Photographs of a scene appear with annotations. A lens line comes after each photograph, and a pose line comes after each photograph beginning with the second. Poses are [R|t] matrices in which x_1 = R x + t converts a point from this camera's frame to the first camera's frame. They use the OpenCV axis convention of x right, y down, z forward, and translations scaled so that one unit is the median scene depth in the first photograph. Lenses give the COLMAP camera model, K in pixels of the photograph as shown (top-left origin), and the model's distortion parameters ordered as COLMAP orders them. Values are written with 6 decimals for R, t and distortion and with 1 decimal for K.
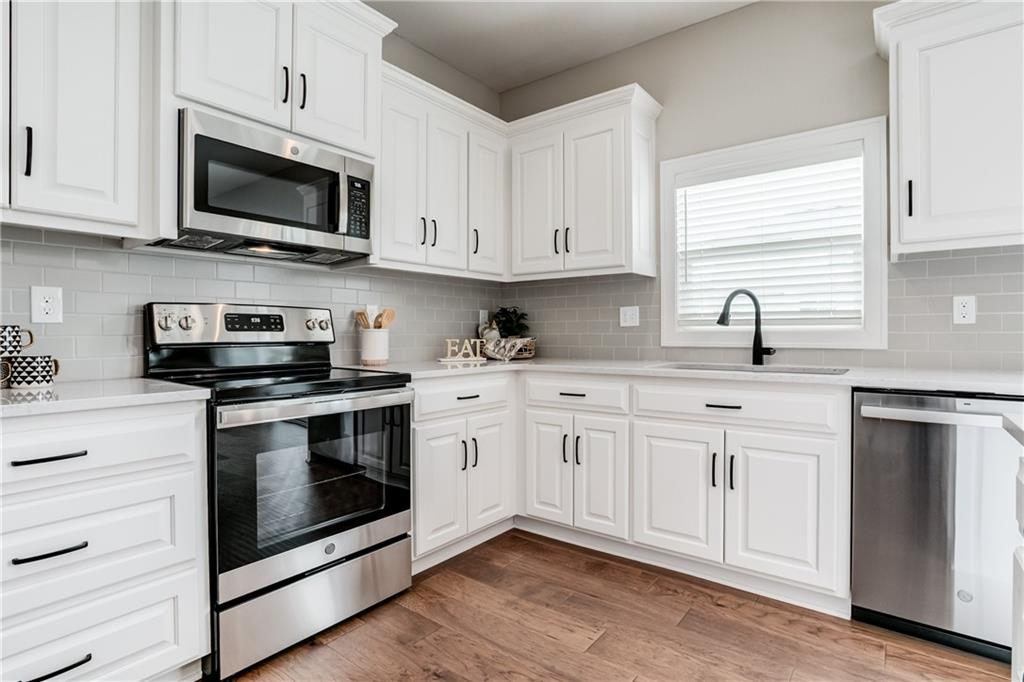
lens RADIAL K [[513.4, 0, 532.8], [0, 513.4, 333.3], [0, 0, 1]] dist [-0.020023, 0.000386]
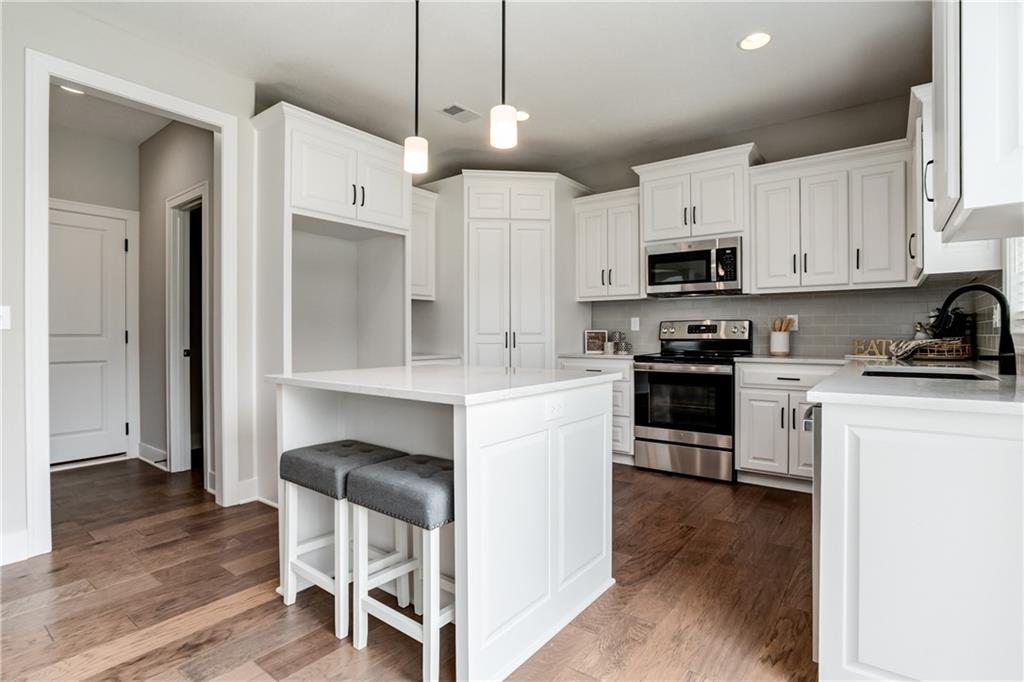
lens RADIAL K [[501.7, 0, 511.9], [0, 501.7, 335.3], [0, 0, 1]] dist [-0.021651, 0.000785]
pose [[-0.013515, 0.003749, -0.999902, 1.316344], [0.000322, 0.999993, 0.003745, -0.003658], [0.999909, -0.000272, -0.013516, 0.252948]]
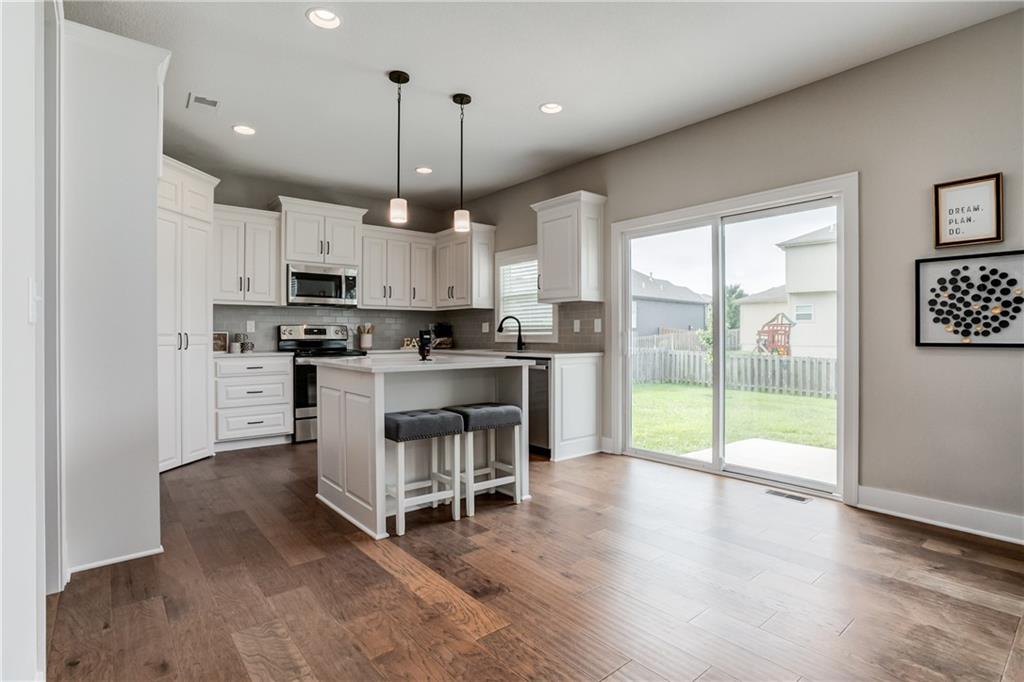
lens RADIAL K [[501.7, 0, 511.9], [0, 501.7, 335.3], [0, 0, 1]] dist [-0.021651, 0.000785]
pose [[0.967753, 0.000737, -0.251898, 1.018590], [-0.000826, 1.000000, -0.000248, -0.001528], [0.251898, 0.000448, 0.967754, -1.169899]]
